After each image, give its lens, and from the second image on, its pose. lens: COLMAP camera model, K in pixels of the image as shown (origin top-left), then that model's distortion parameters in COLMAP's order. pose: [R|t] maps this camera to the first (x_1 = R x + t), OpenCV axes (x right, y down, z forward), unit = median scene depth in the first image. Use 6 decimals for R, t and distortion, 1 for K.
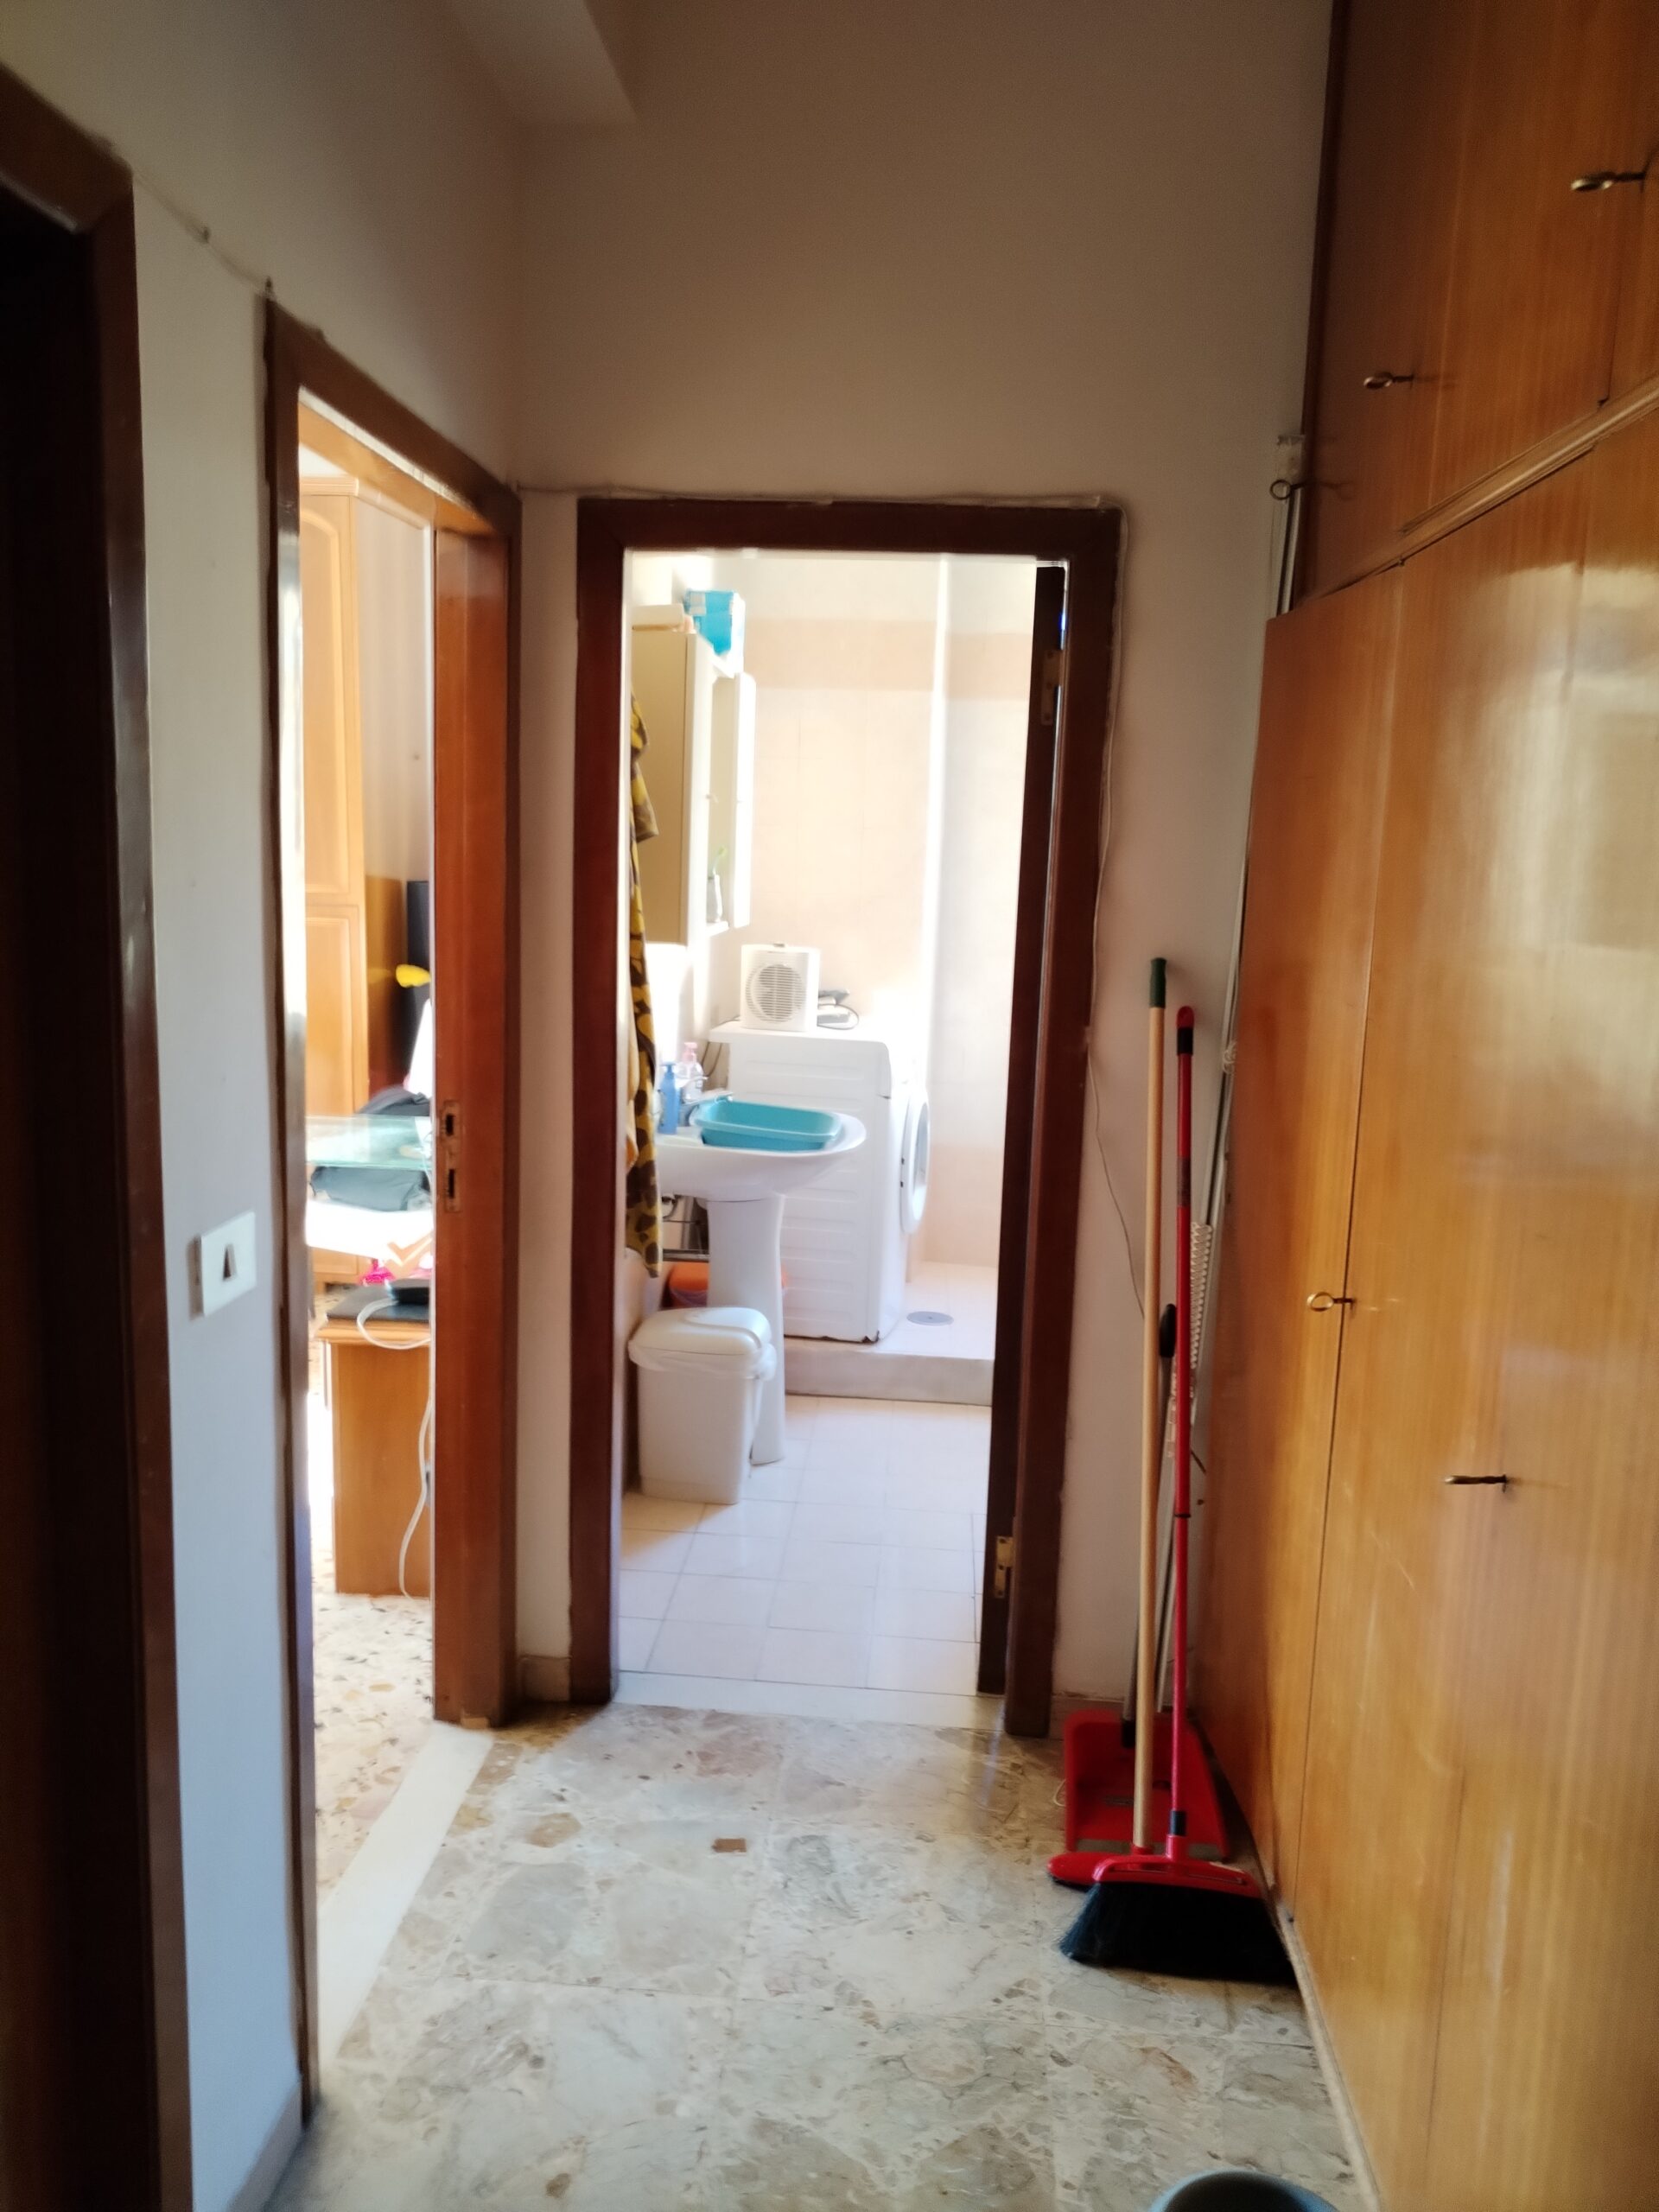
lens RADIAL K [[1615.9, 0, 809.4], [0, 1615.9, 1108.4], [0, 0, 1]] dist [0.007177, -0.008409]
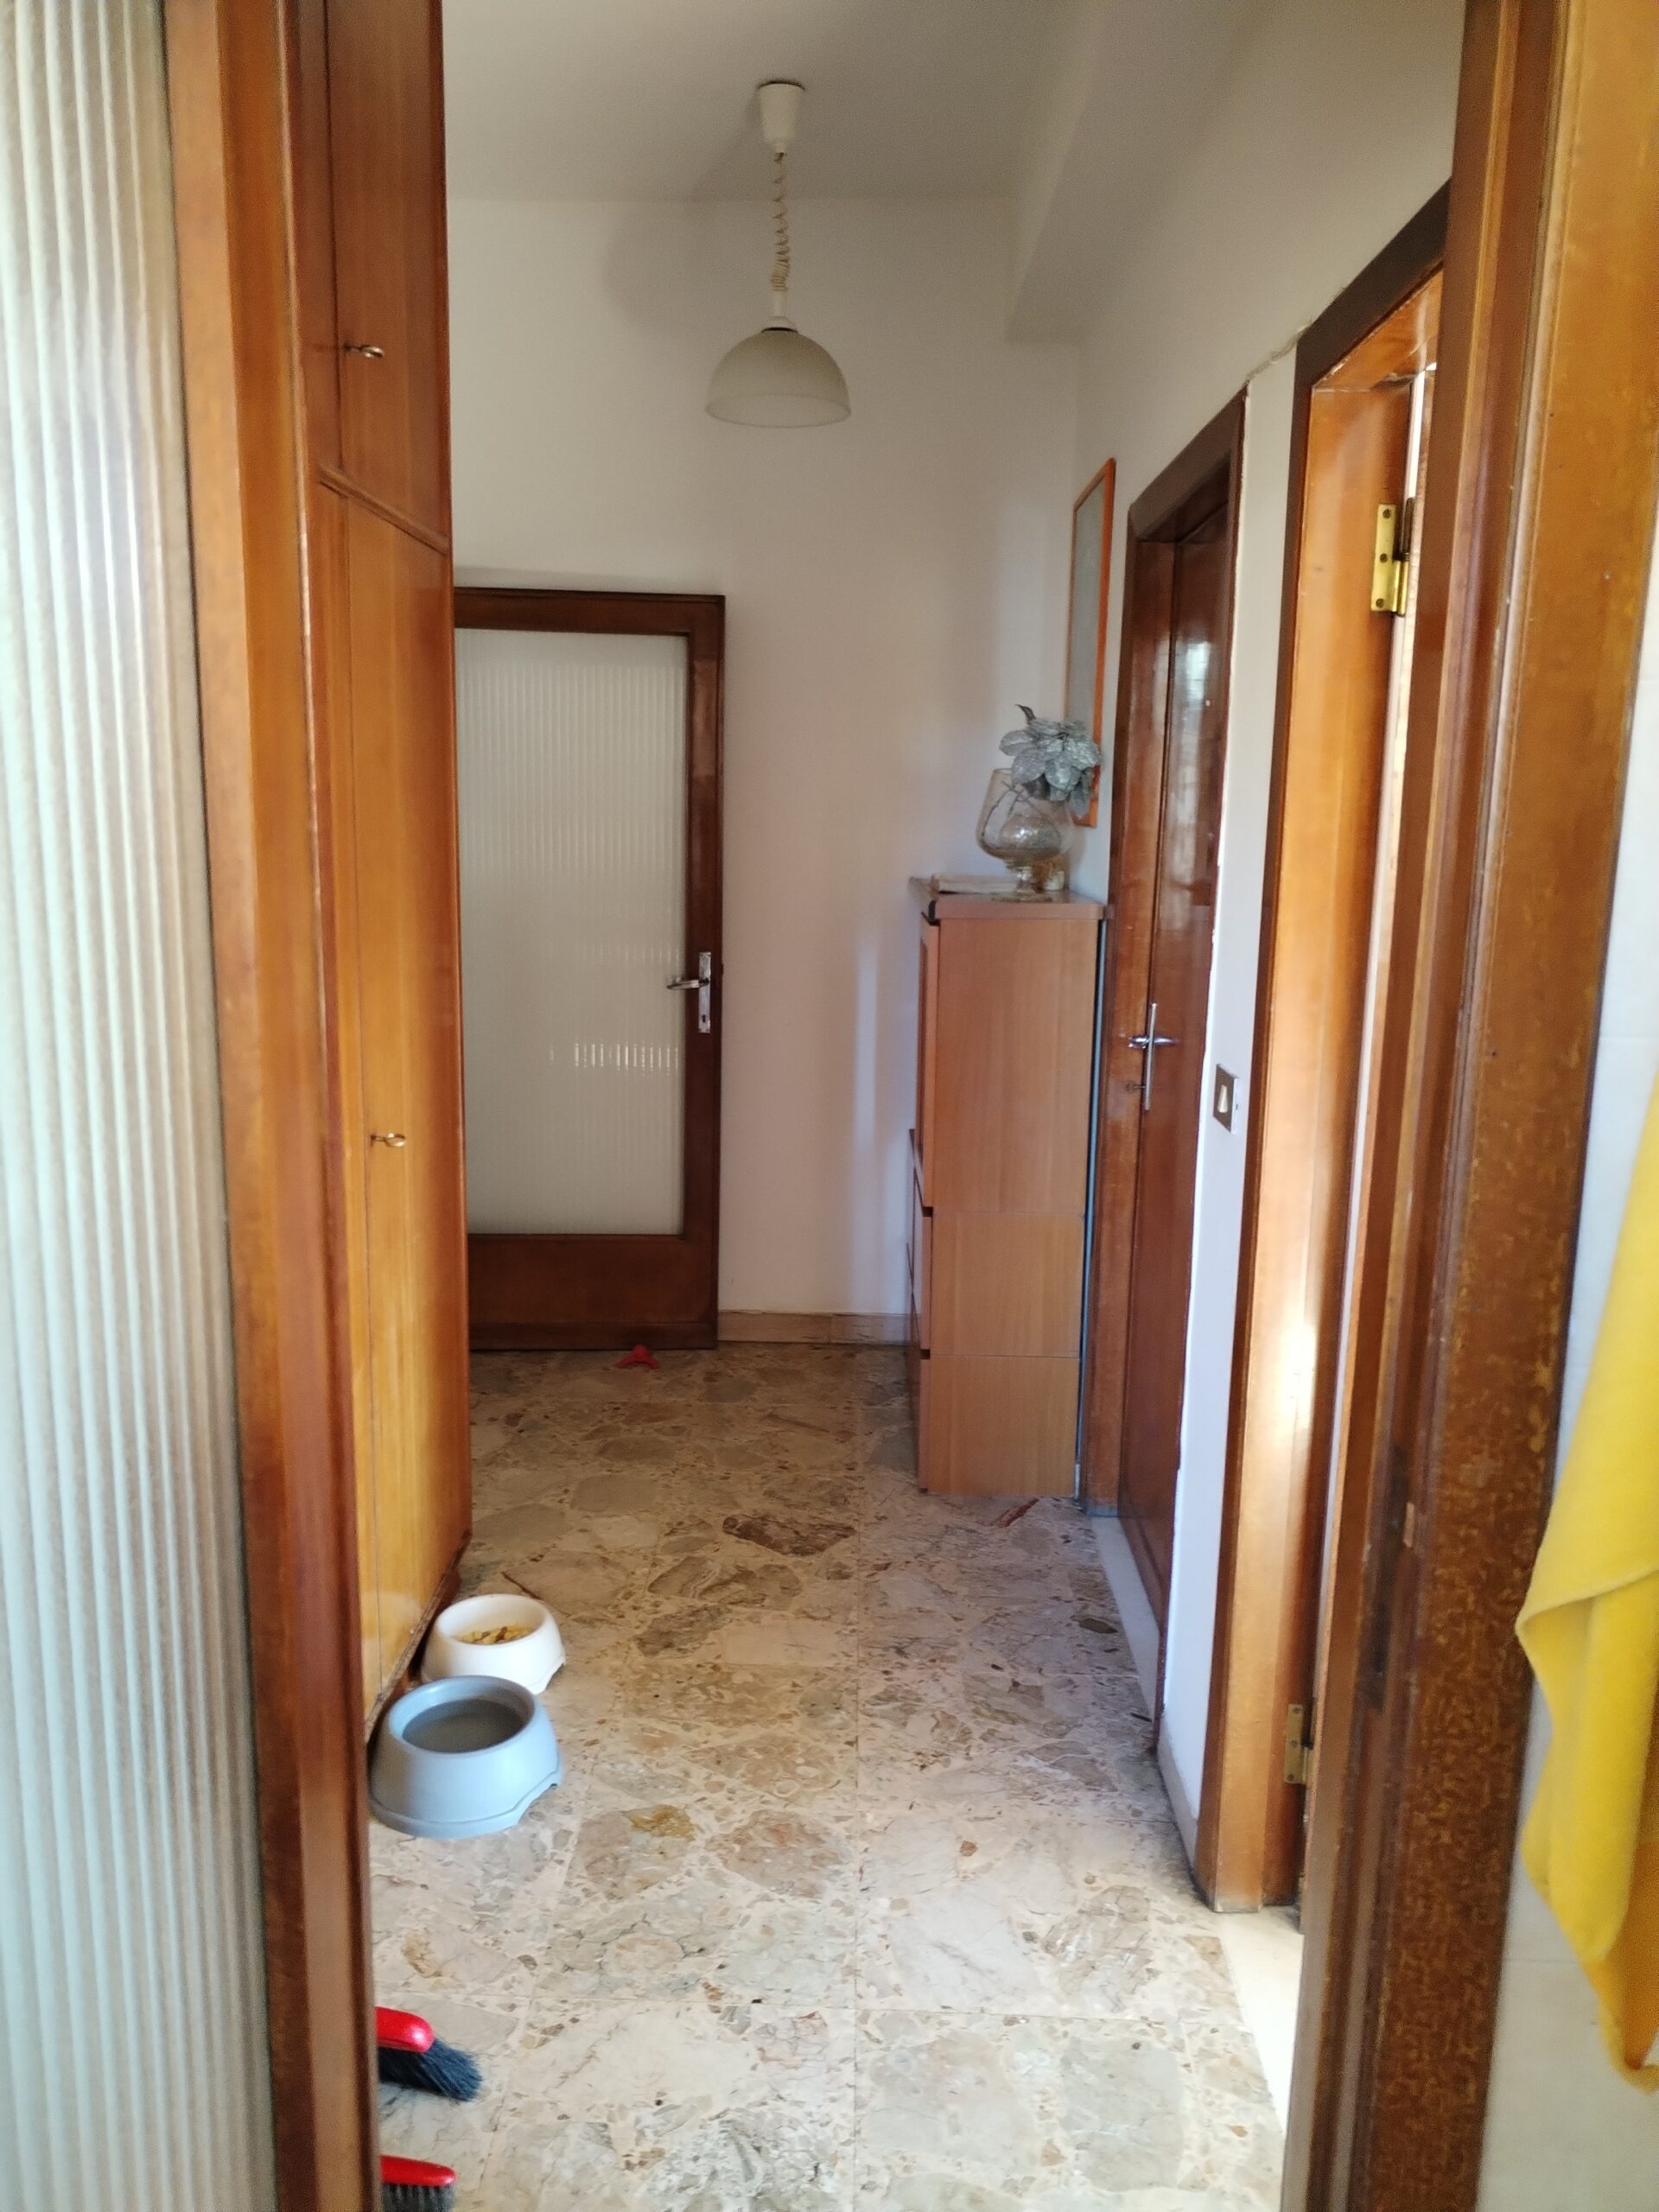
lens RADIAL K [[1615.9, 0, 850.9], [0, 1615.9, 1093.0], [0, 0, 1]] dist [0.007177, -0.008409]
pose [[-0.995636, -0.033898, -0.086950, 0.056964], [-0.061209, 0.940503, 0.334226, -0.265456], [0.070447, 0.338089, -0.938474, 1.698352]]
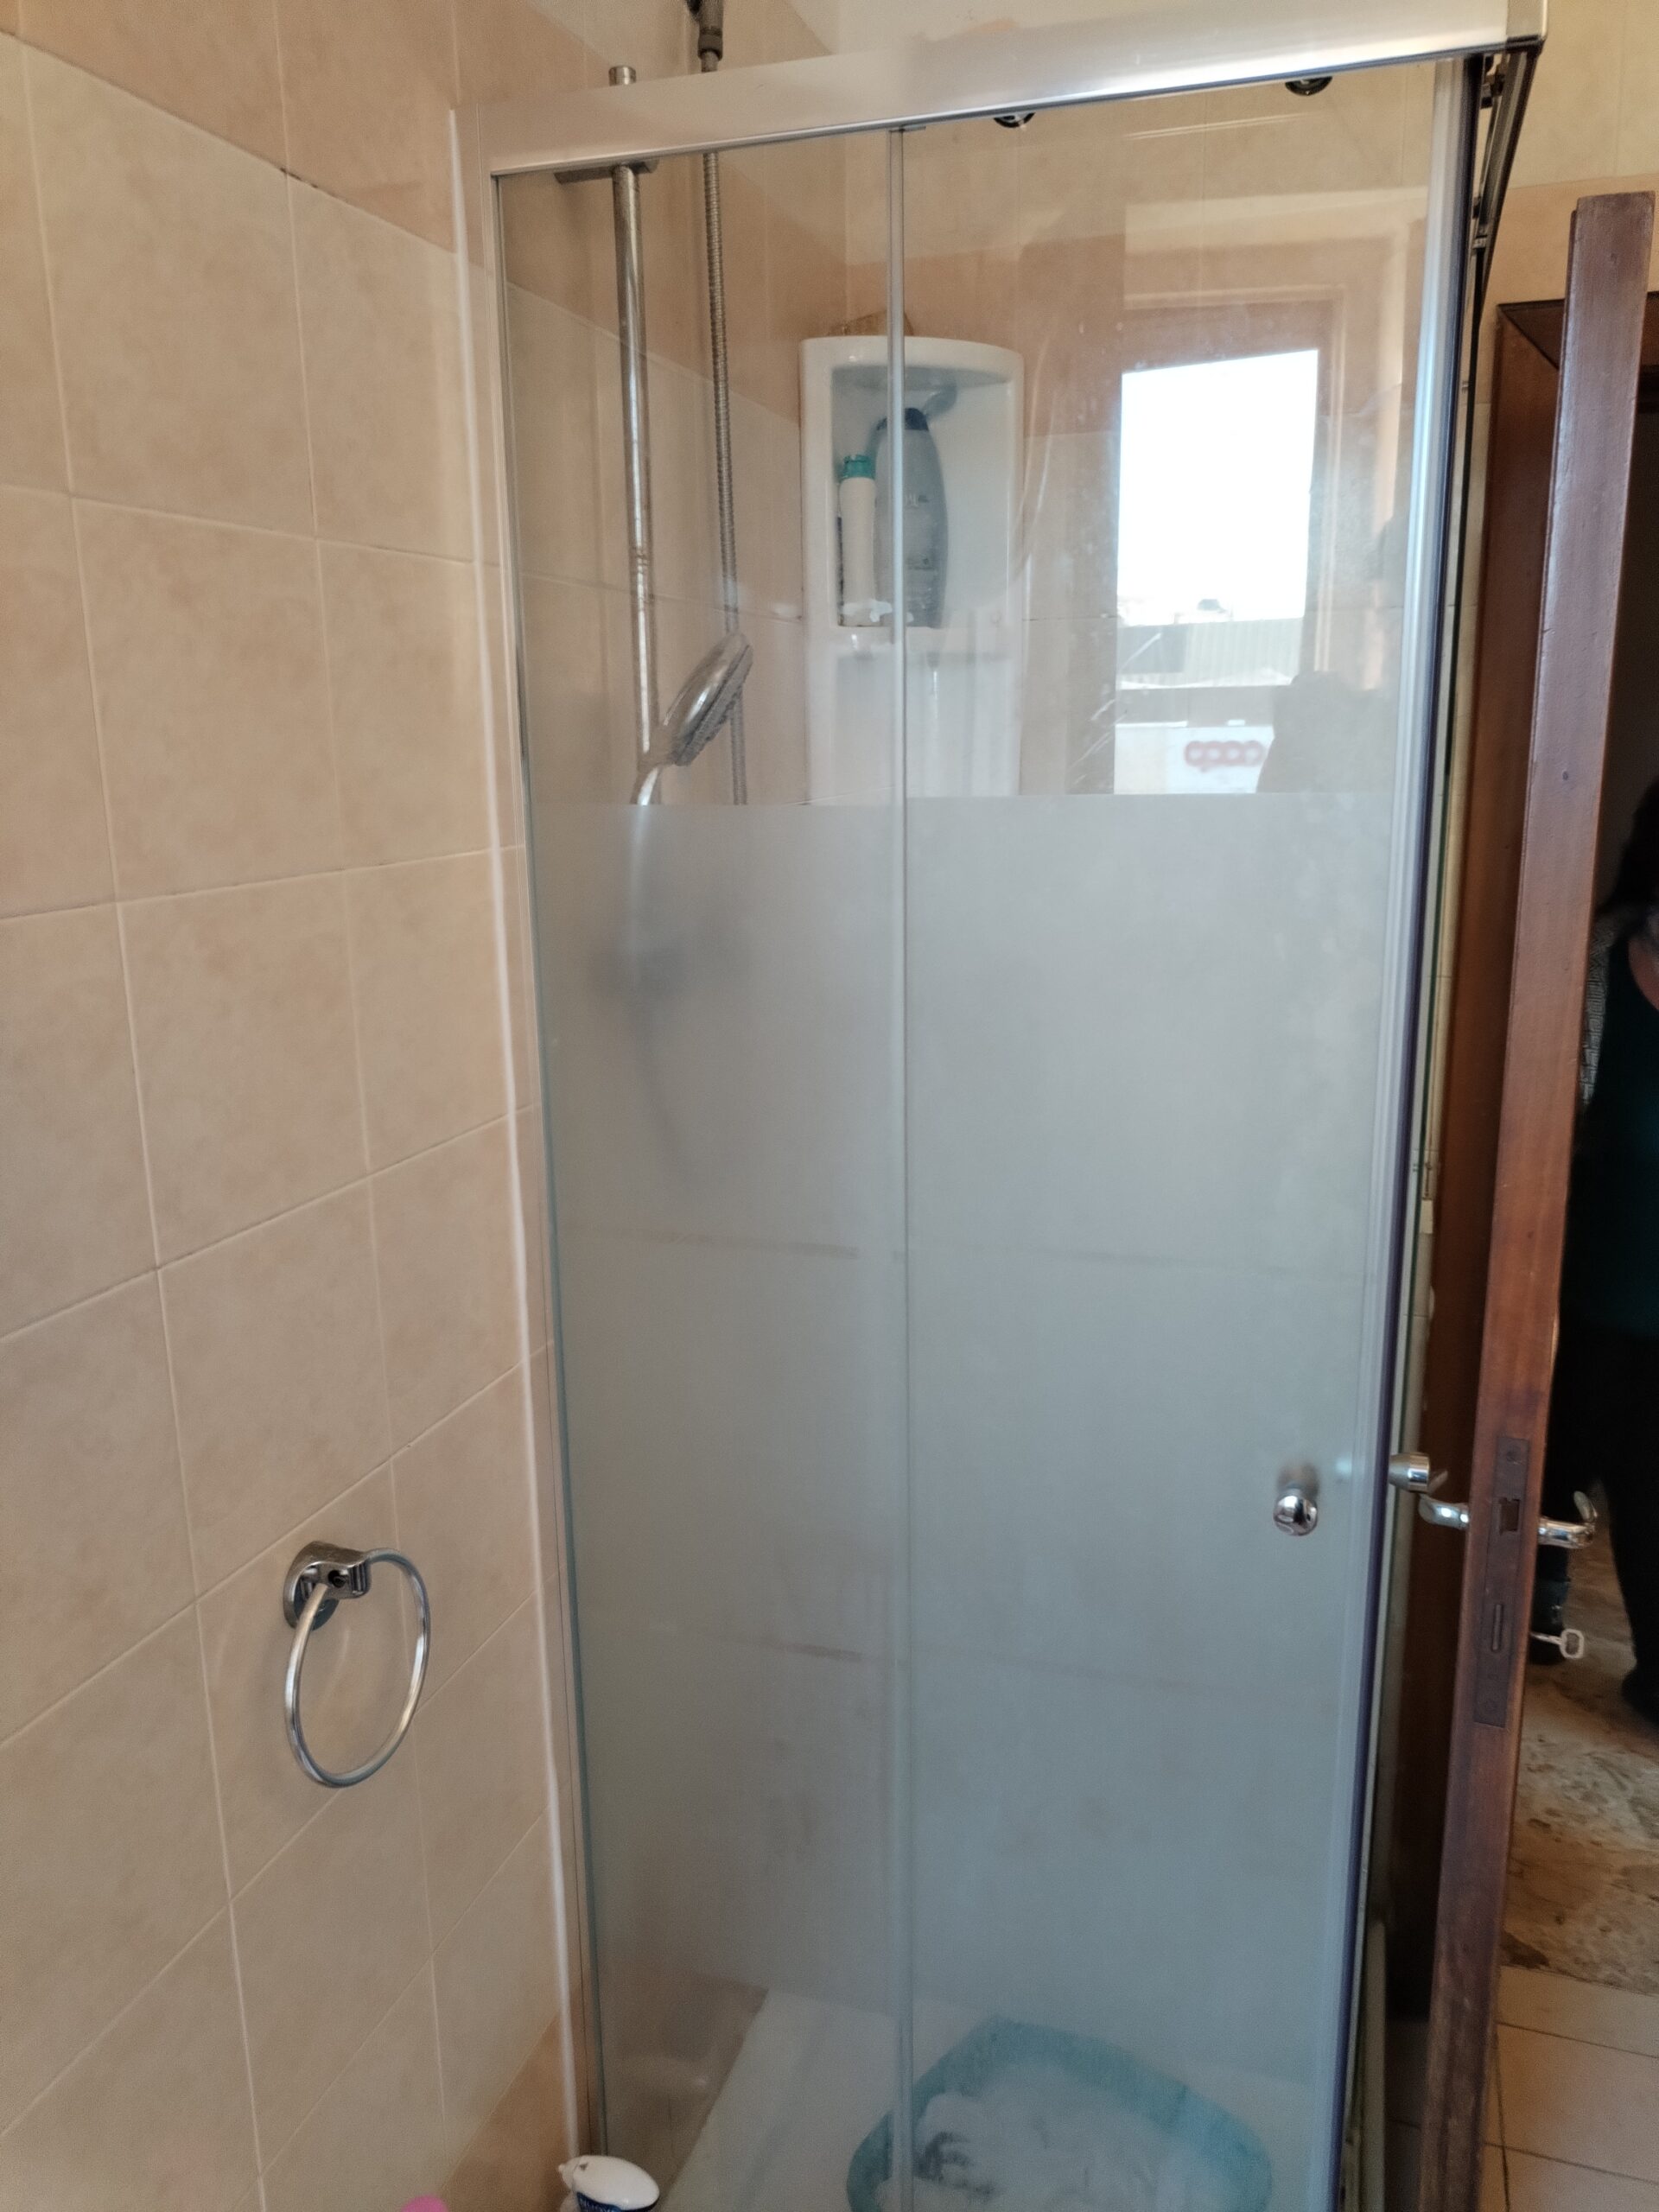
lens RADIAL K [[1615.9, 0, 830.6], [0, 1615.9, 1098.0], [0, 0, 1]] dist [0.007177, -0.008409]
pose [[-0.970158, -0.059077, 0.235168, 0.331545], [0.034766, 0.925953, 0.376035, -0.400920], [-0.239970, 0.372989, -0.896267, 2.118657]]
